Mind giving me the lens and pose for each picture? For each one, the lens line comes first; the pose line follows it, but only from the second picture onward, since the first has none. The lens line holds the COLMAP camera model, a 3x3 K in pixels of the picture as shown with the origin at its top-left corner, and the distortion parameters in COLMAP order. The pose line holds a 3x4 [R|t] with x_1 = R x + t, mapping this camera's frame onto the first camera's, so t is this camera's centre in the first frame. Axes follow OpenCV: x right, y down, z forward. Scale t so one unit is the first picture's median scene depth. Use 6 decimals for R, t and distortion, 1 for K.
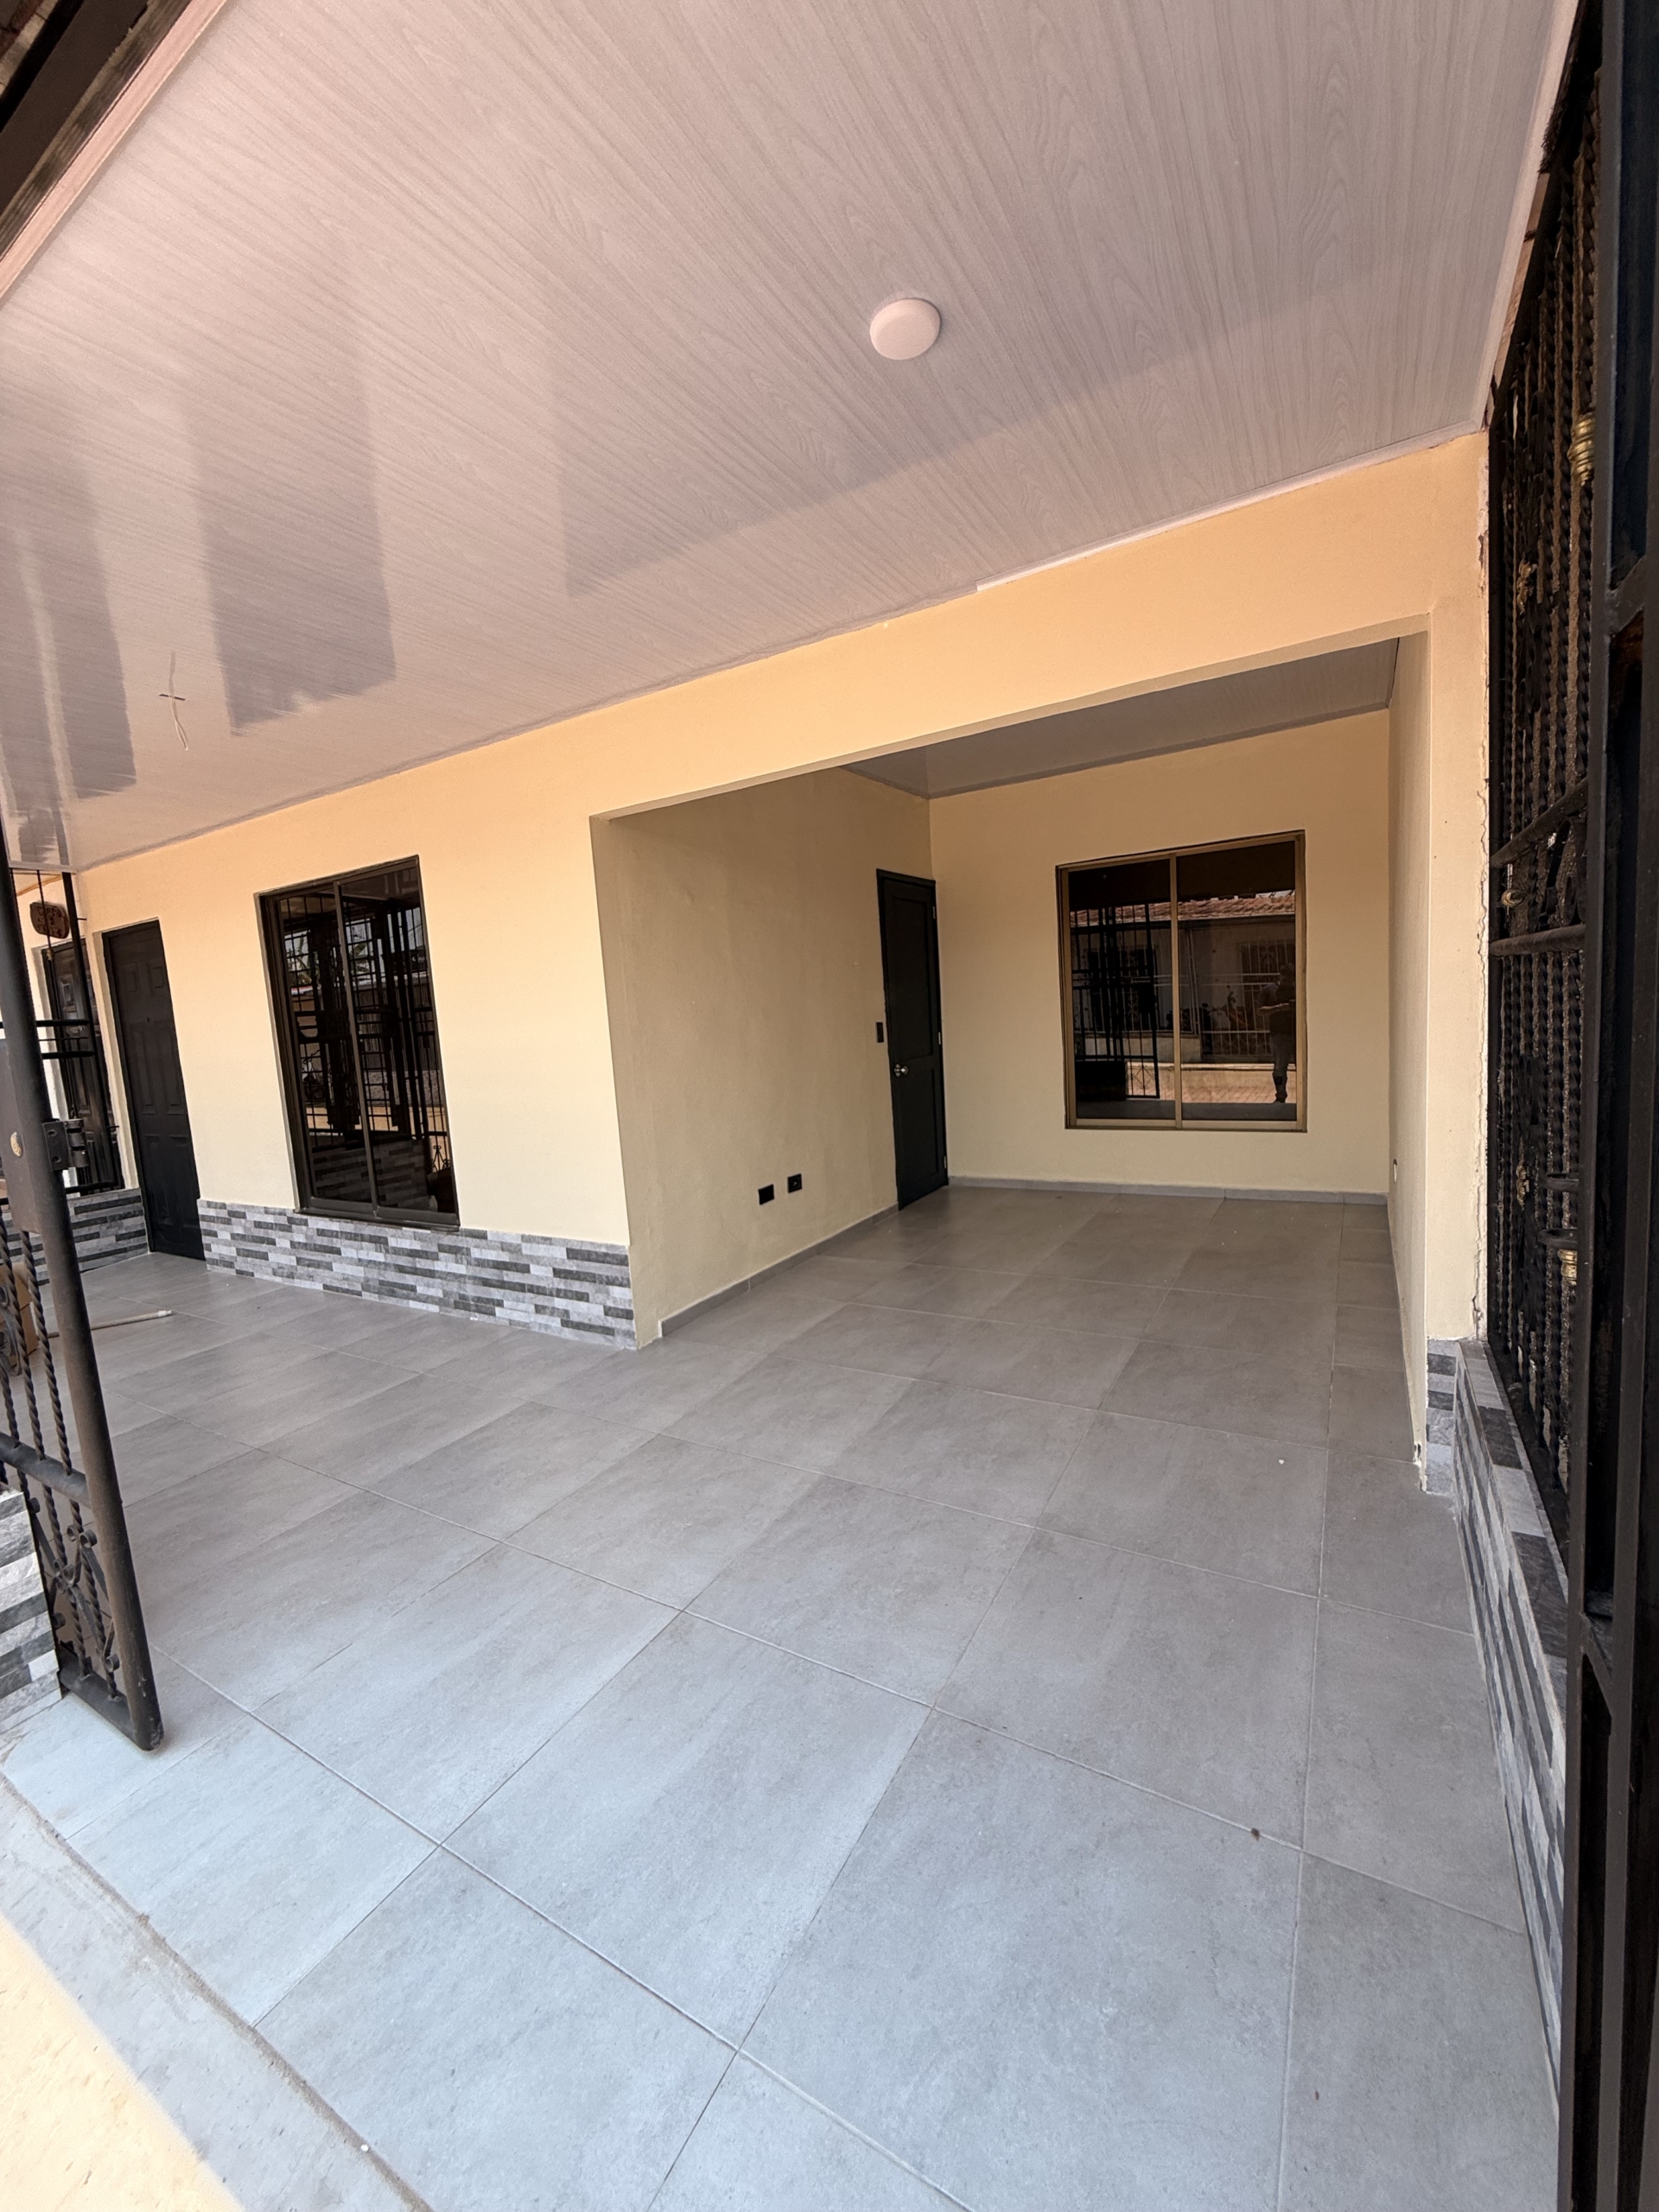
lens RADIAL K [[895.6, 0, 825.6], [0, 895.6, 1098.5], [0, 0, 1]] dist [0.000080, -0.000046]
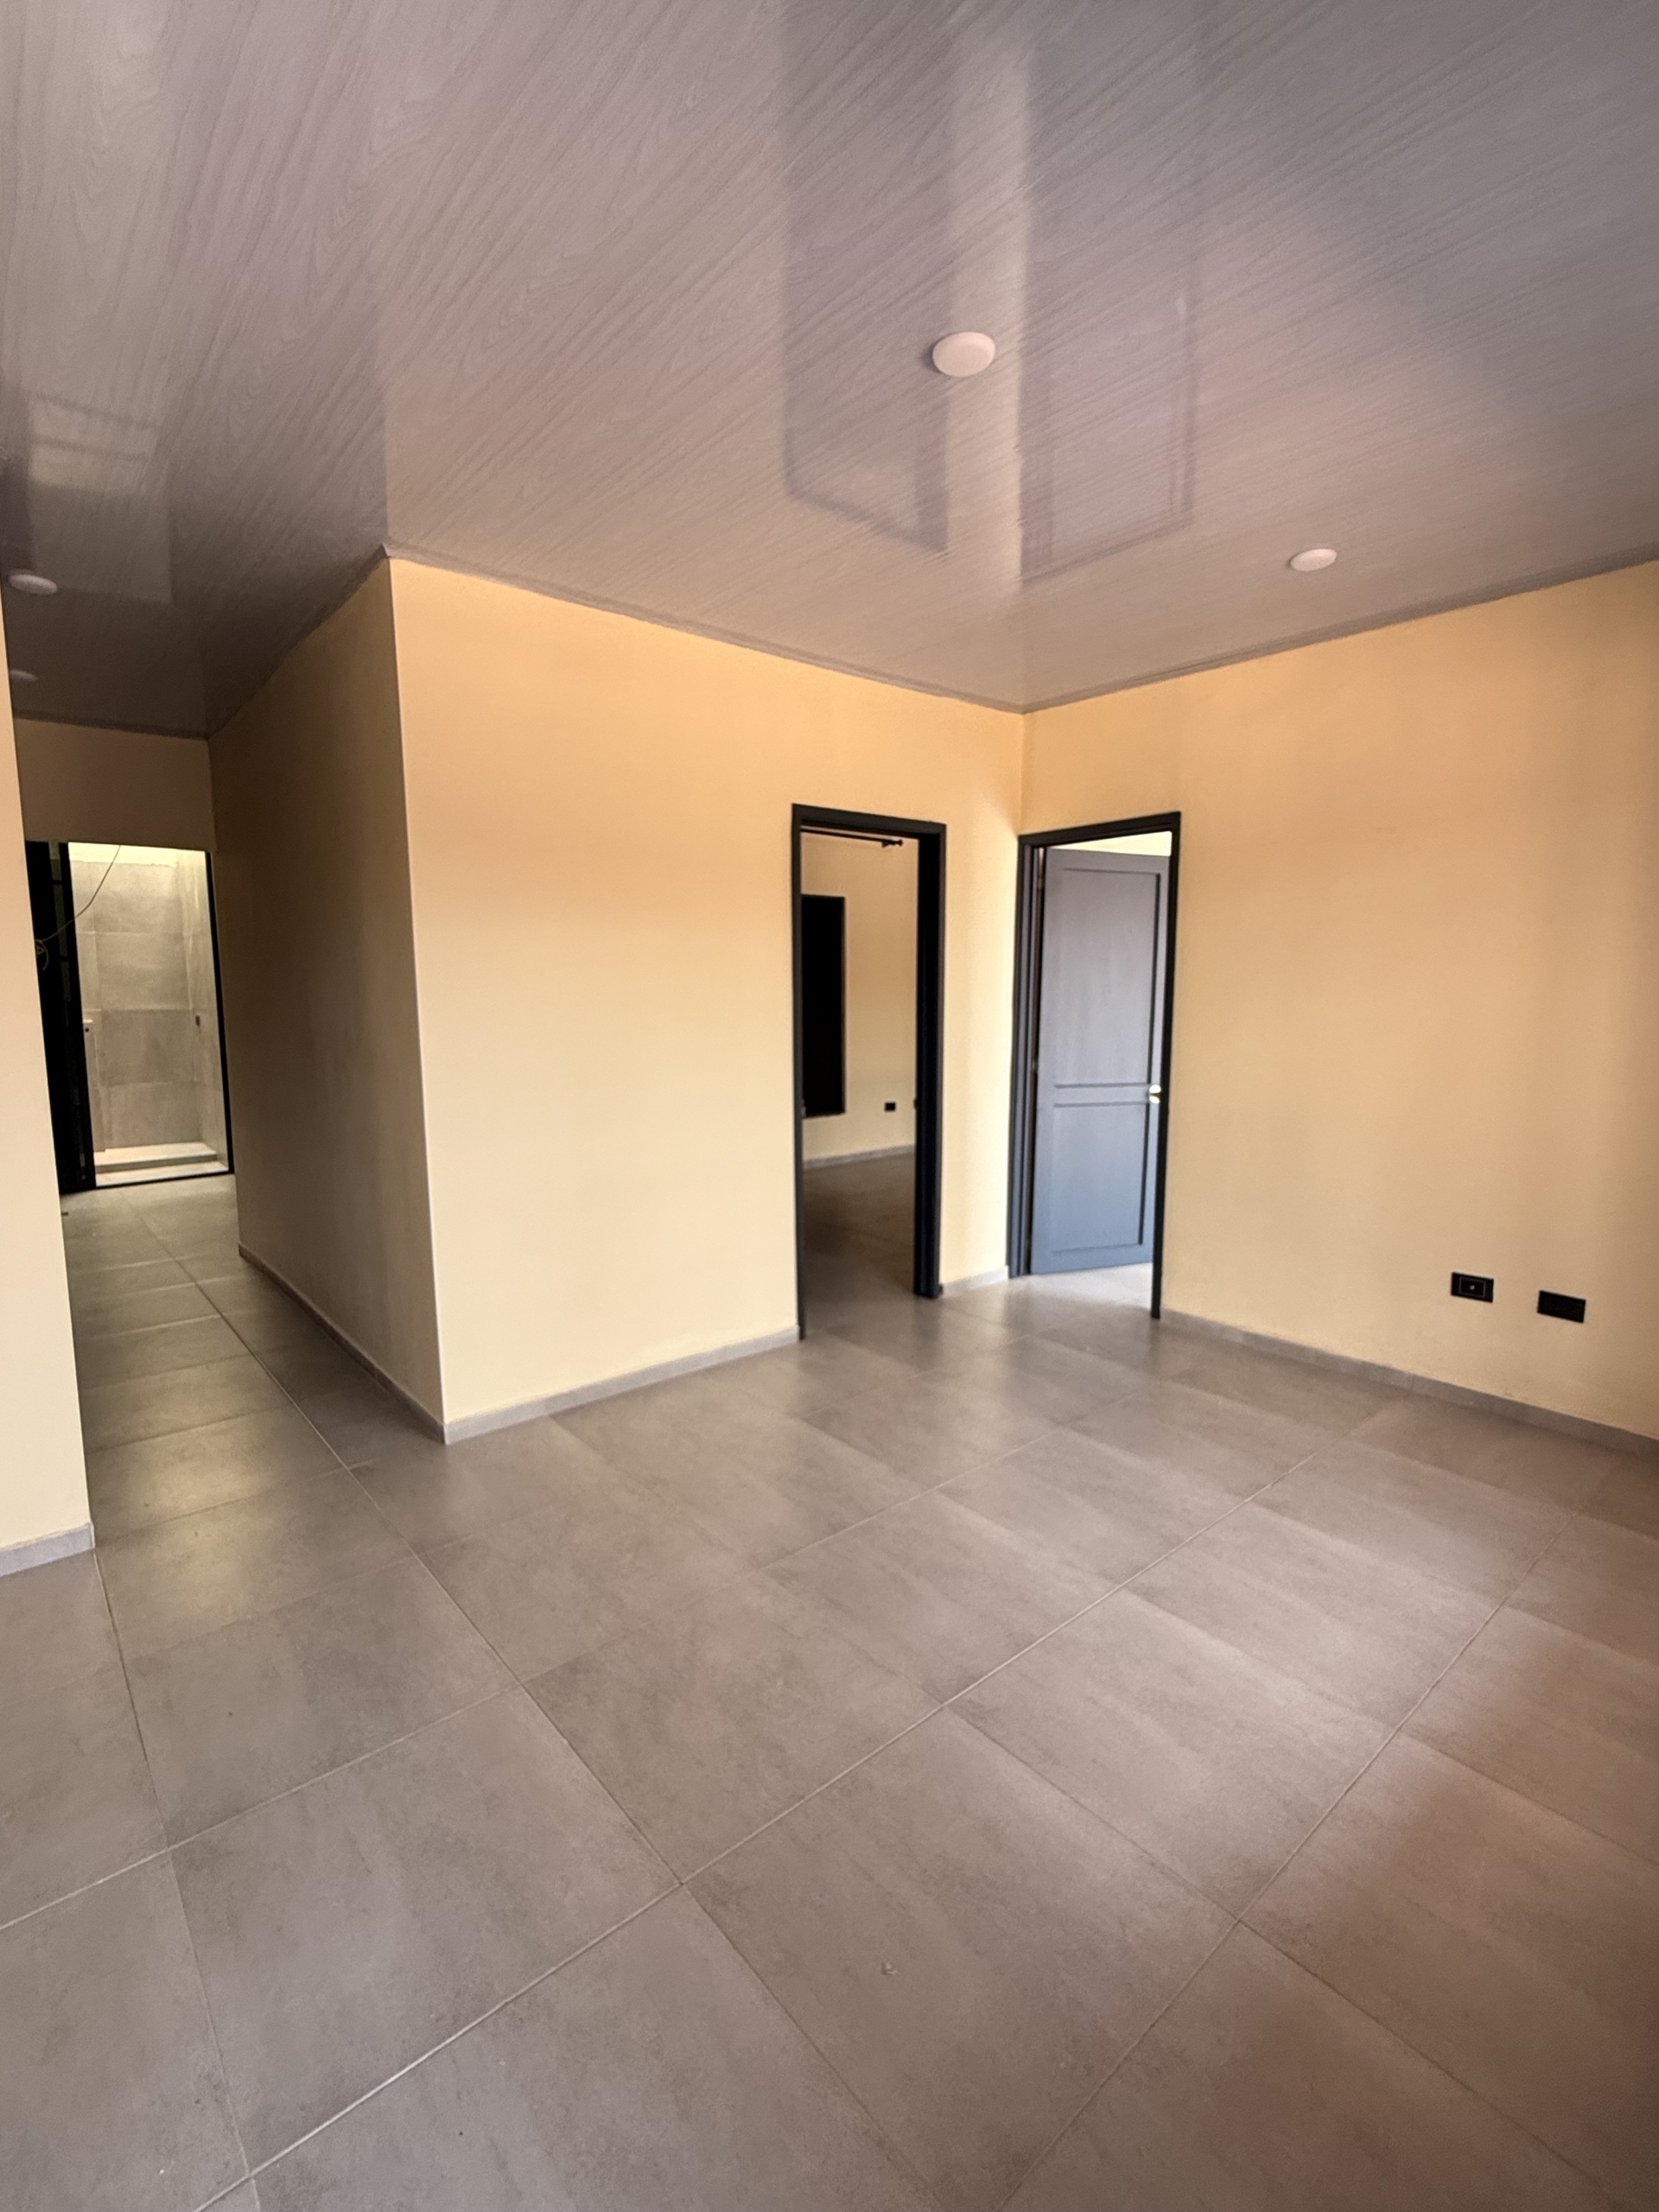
lens RADIAL K [[1011.9, 0, 831.2], [0, 1011.9, 1111.8], [0, 0, 1]] dist [-0.000452, -0.000205]
pose [[-0.317565, 0.189358, -0.929137, 0.727147], [-0.083283, 0.970502, 0.226253, -0.140786], [0.944572, 0.149232, -0.292428, 0.749547]]
